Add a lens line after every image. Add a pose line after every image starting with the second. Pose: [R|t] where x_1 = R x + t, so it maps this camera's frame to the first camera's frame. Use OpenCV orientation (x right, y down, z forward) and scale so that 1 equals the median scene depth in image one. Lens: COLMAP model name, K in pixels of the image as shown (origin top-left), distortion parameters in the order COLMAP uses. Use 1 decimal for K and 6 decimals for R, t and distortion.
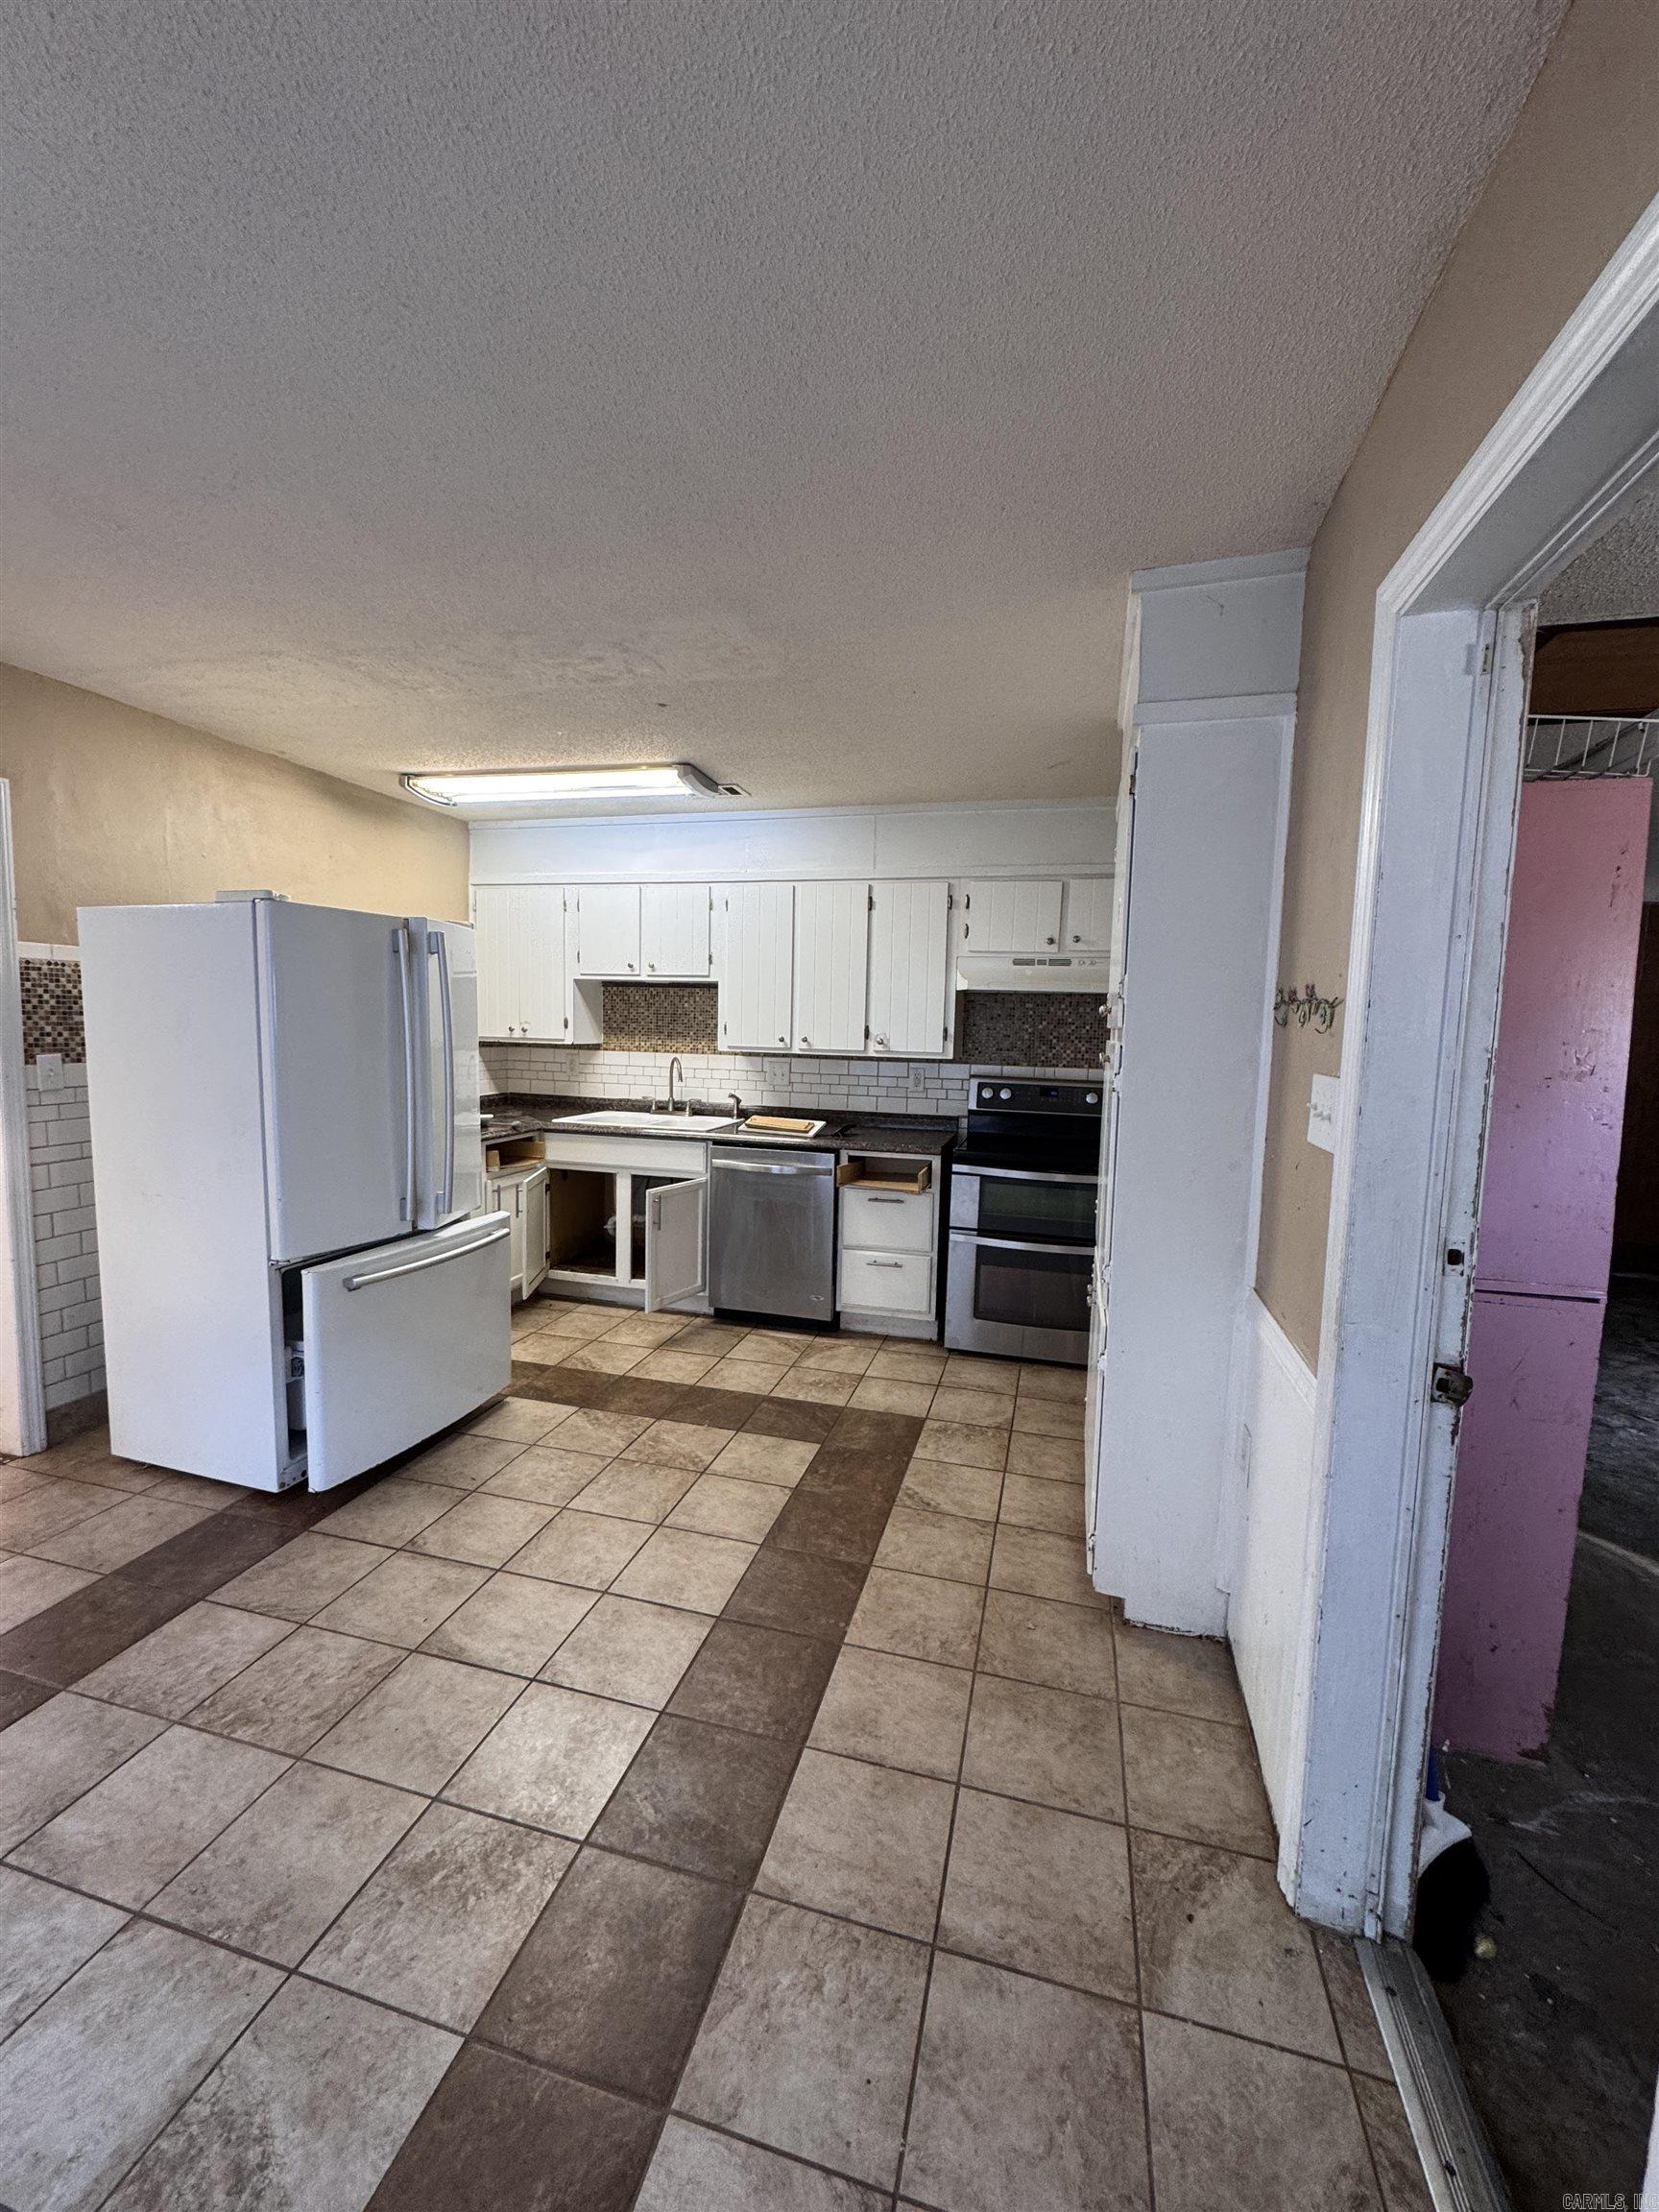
lens RADIAL K [[883.9, 0, 829.3], [0, 883.9, 1110.0], [0, 0, 1]] dist [-0.001806, -0.000779]
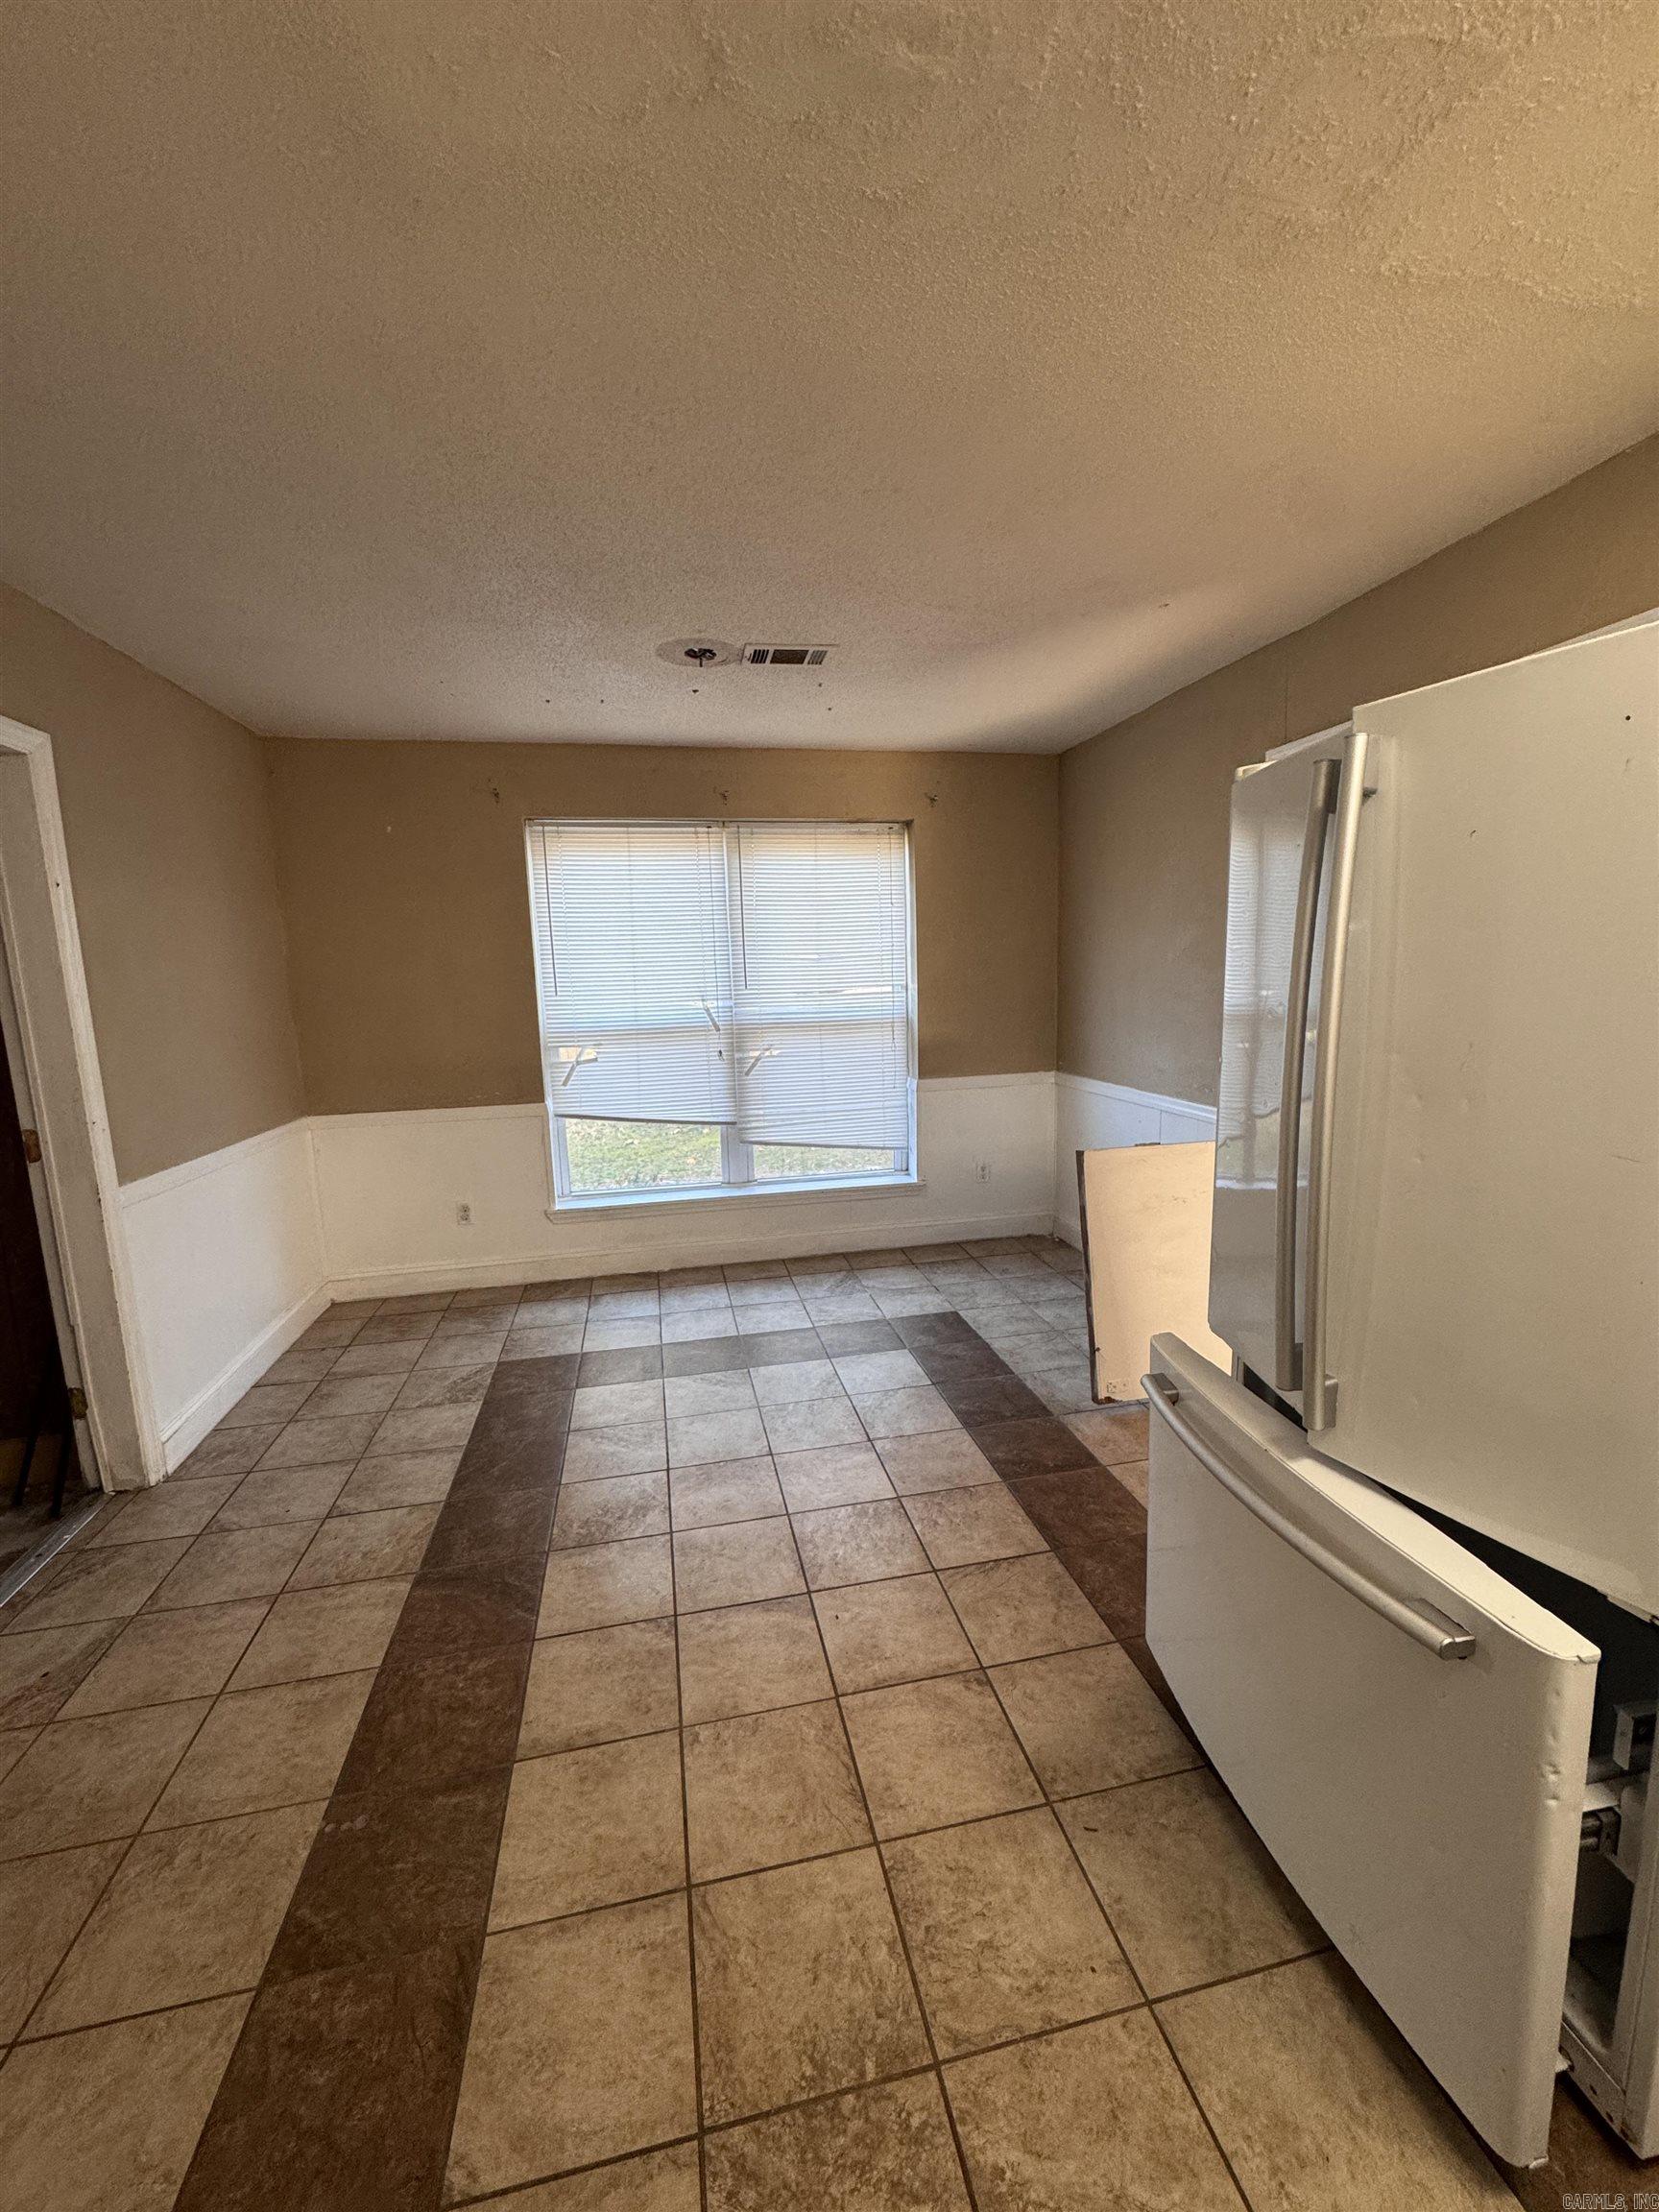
lens RADIAL K [[883.9, 0, 831.3], [0, 883.9, 1108.4], [0, 0, 1]] dist [-0.001806, -0.000779]
pose [[-0.891231, 0.071607, -0.447862, -0.070156], [-0.034250, 0.974013, 0.223888, -0.157258], [0.452255, 0.214875, -0.865618, 1.676267]]
